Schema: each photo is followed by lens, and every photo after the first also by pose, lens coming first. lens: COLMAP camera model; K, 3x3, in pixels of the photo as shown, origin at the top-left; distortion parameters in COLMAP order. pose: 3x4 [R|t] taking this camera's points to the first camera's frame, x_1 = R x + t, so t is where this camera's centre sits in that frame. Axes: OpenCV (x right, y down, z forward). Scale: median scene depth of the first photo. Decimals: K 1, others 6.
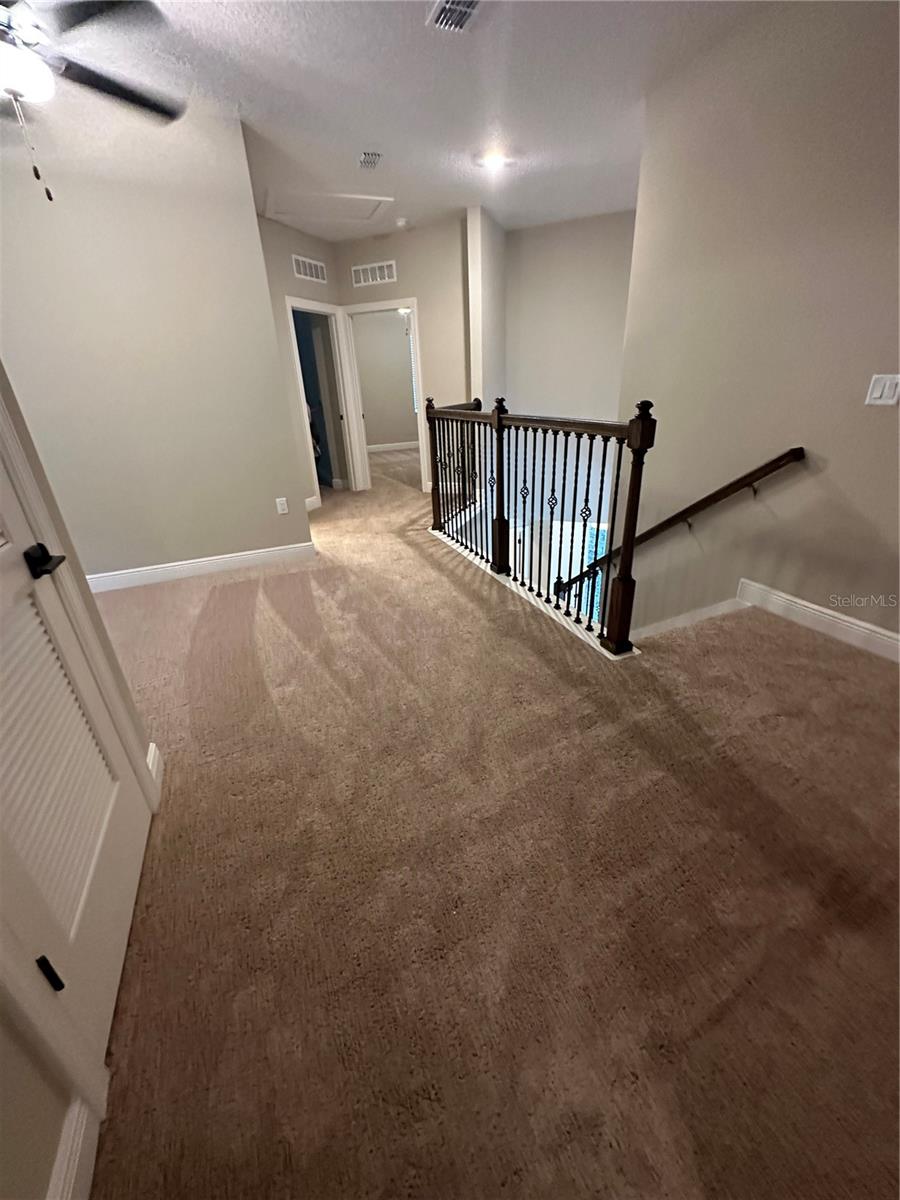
lens RADIAL K [[478.3, 0, 450.0], [0, 478.3, 600.8], [0, 0, 1]] dist [-0.004350, 0.000343]
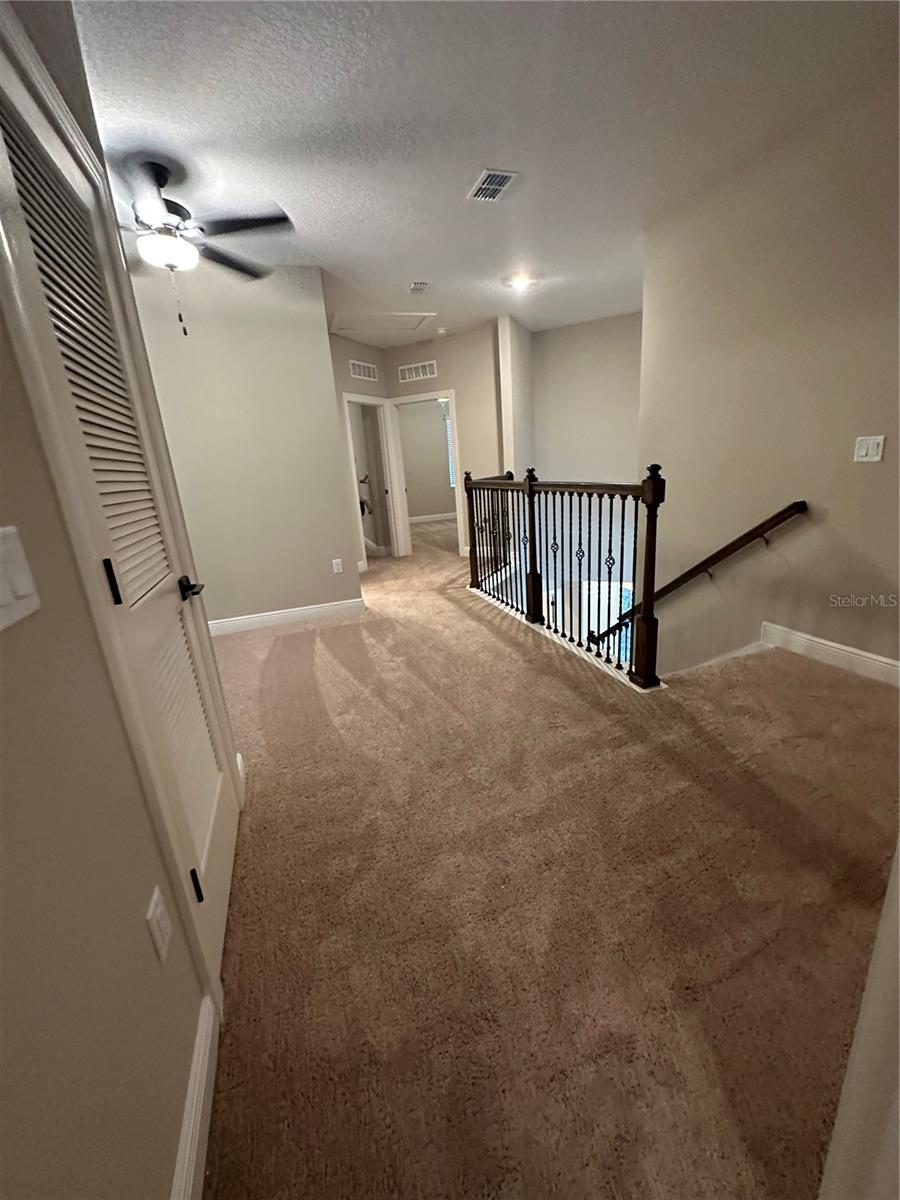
lens RADIAL K [[478.3, 0, 450.5], [0, 478.3, 601.3], [0, 0, 1]] dist [-0.004350, 0.000343]
pose [[0.997639, -0.011054, -0.067786, -0.021416], [0.001185, 0.989587, -0.143930, 0.095040], [0.068671, 0.143510, 0.987263, -0.170549]]
